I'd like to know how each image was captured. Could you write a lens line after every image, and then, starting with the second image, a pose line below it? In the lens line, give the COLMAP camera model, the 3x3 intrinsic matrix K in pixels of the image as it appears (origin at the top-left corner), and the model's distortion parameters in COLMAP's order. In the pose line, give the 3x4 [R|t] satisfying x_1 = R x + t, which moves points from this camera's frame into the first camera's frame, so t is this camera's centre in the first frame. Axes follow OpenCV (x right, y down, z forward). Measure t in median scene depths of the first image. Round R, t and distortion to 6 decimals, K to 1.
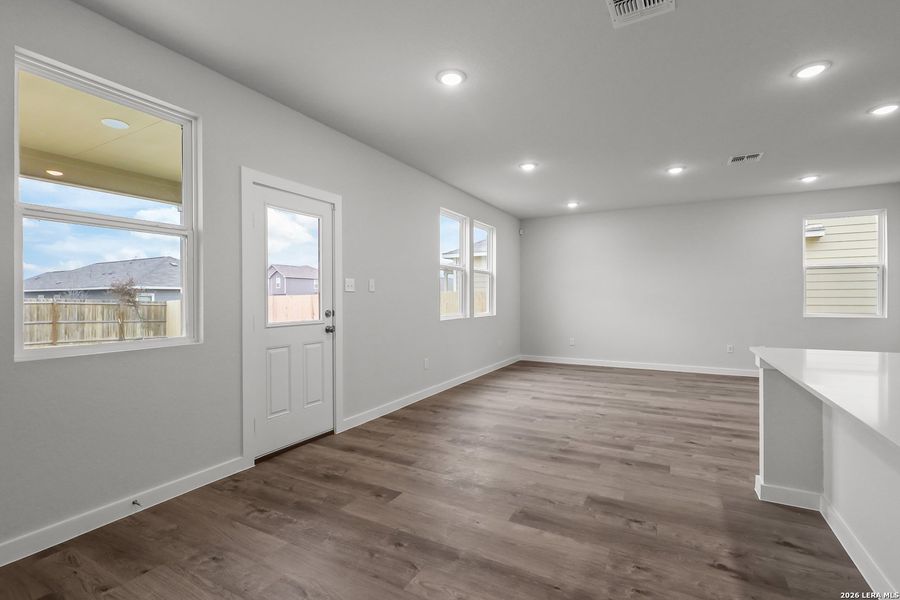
lens RADIAL K [[413.3, 0, 448.4], [0, 413.3, 300.7], [0, 0, 1]] dist [-0.004189, 0.000523]
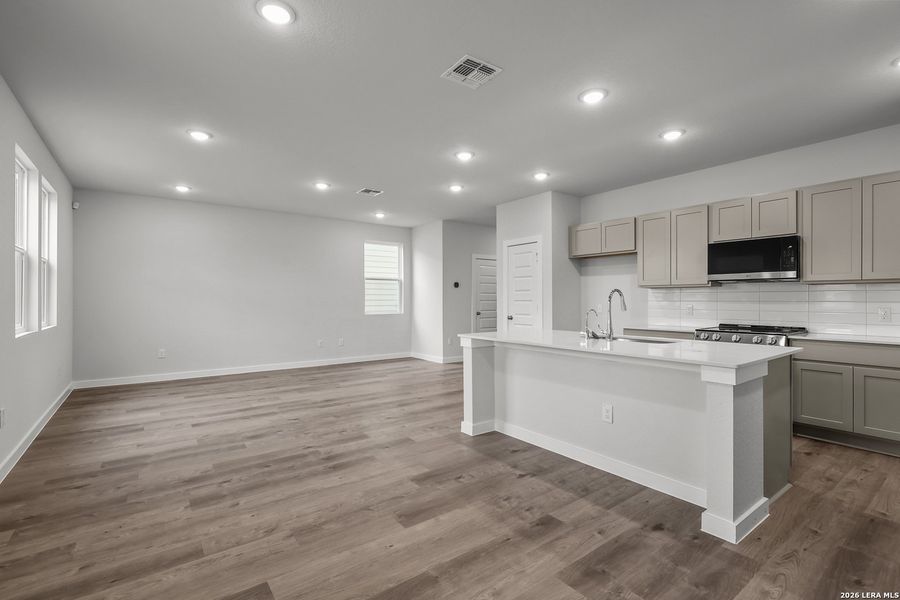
lens RADIAL K [[413.3, 0, 448.4], [0, 413.3, 300.7], [0, 0, 1]] dist [-0.004189, 0.000523]
pose [[0.412945, 0.002850, 0.910751, -0.383254], [0.002321, 0.999989, -0.004181, -0.000241], [-0.910753, 0.003841, 0.412934, 0.273989]]
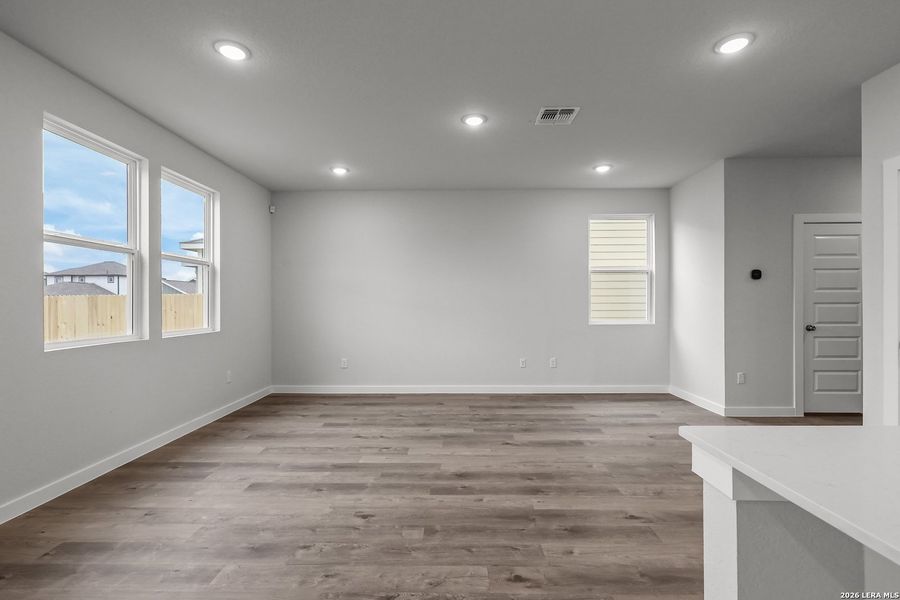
lens RADIAL K [[413.9, 0, 448.3], [0, 413.9, 306.1], [0, 0, 1]] dist [-0.000096, 0.000409]
pose [[0.884786, -0.002059, 0.465993, 0.220745], [0.002559, 0.999997, -0.000439, -0.003309], [-0.465991, 0.001581, 0.884788, 0.477144]]
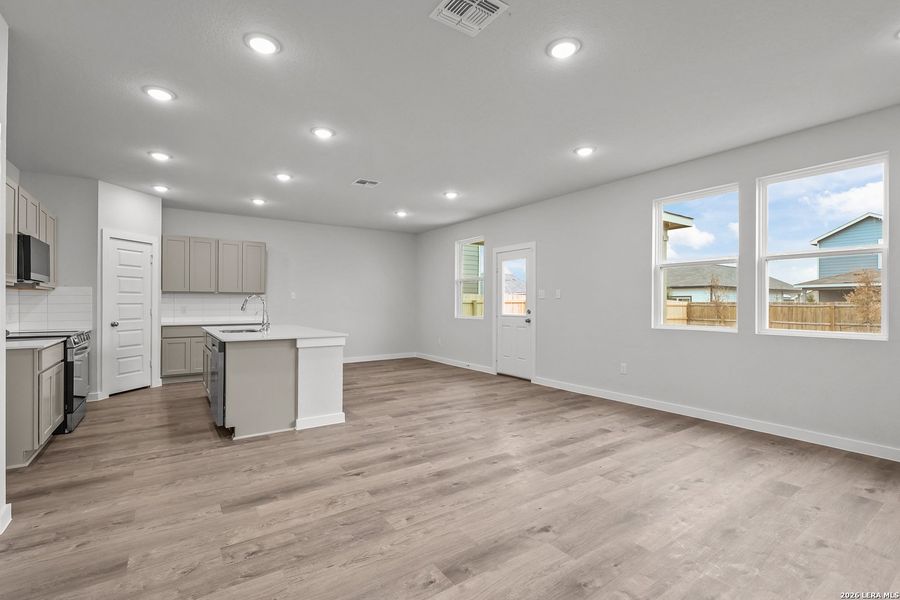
lens RADIAL K [[413.3, 0, 448.4], [0, 413.3, 300.7], [0, 0, 1]] dist [-0.004189, 0.000523]
pose [[-0.444154, -0.001643, -0.895949, 1.266911], [-0.004023, 0.999992, 0.000161, -0.012102], [0.895941, 0.003676, -0.444157, 1.309059]]
